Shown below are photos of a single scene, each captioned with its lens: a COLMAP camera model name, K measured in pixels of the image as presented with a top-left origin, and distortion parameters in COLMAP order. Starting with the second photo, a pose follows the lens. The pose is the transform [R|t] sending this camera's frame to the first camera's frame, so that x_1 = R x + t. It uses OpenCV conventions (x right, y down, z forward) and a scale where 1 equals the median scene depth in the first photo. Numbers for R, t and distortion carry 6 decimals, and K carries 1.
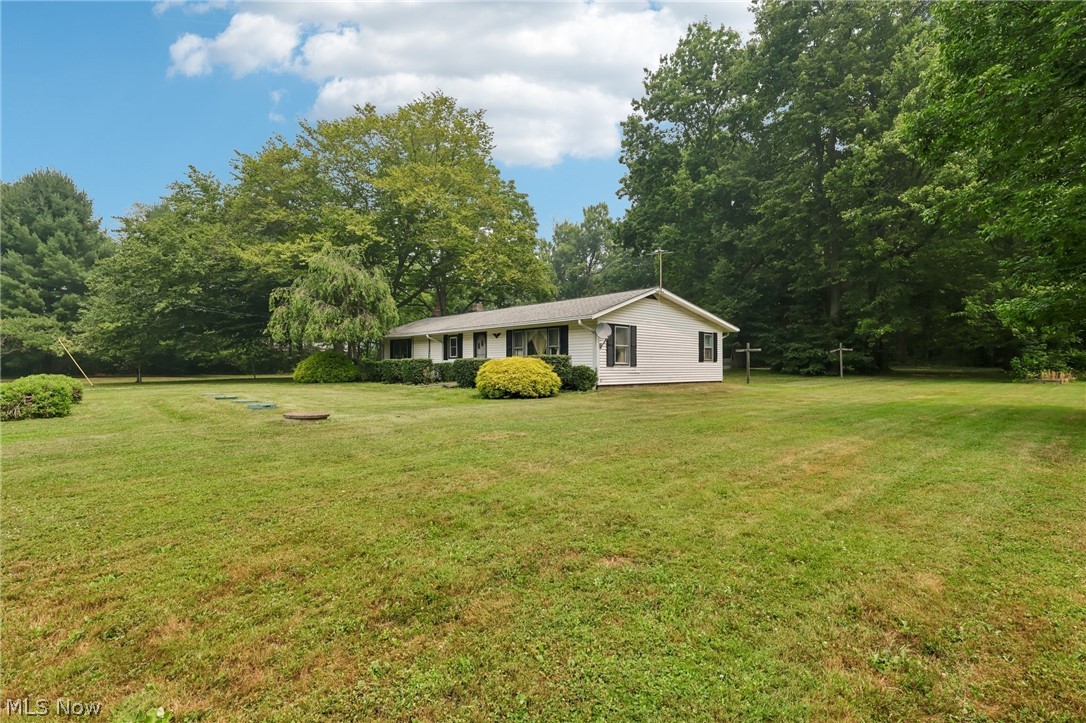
lens RADIAL K [[498.1, 0, 543.0], [0, 498.1, 361.5], [0, 0, 1]] dist [-0.001706, 0.001635]
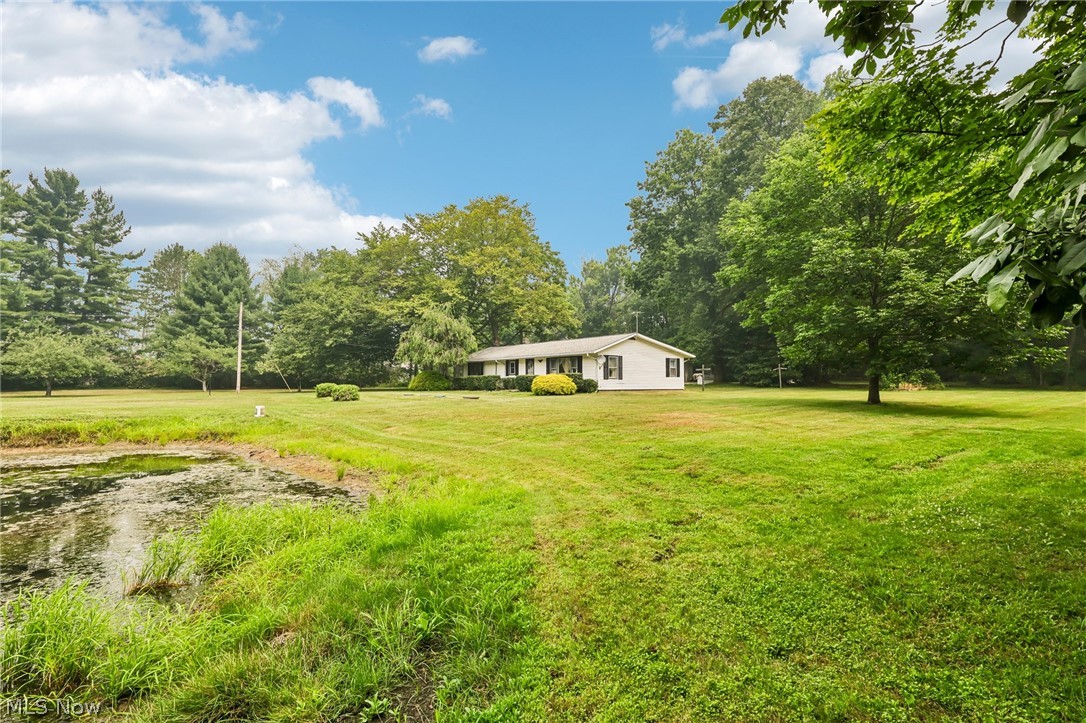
lens RADIAL K [[498.1, 0, 543.0], [0, 498.1, 361.5], [0, 0, 1]] dist [-0.001706, 0.001635]
pose [[0.997789, -0.003427, -0.066368, 0.022273], [0.001152, 0.999412, -0.034278, 0.005163], [0.066447, 0.034126, 0.997206, -0.565482]]
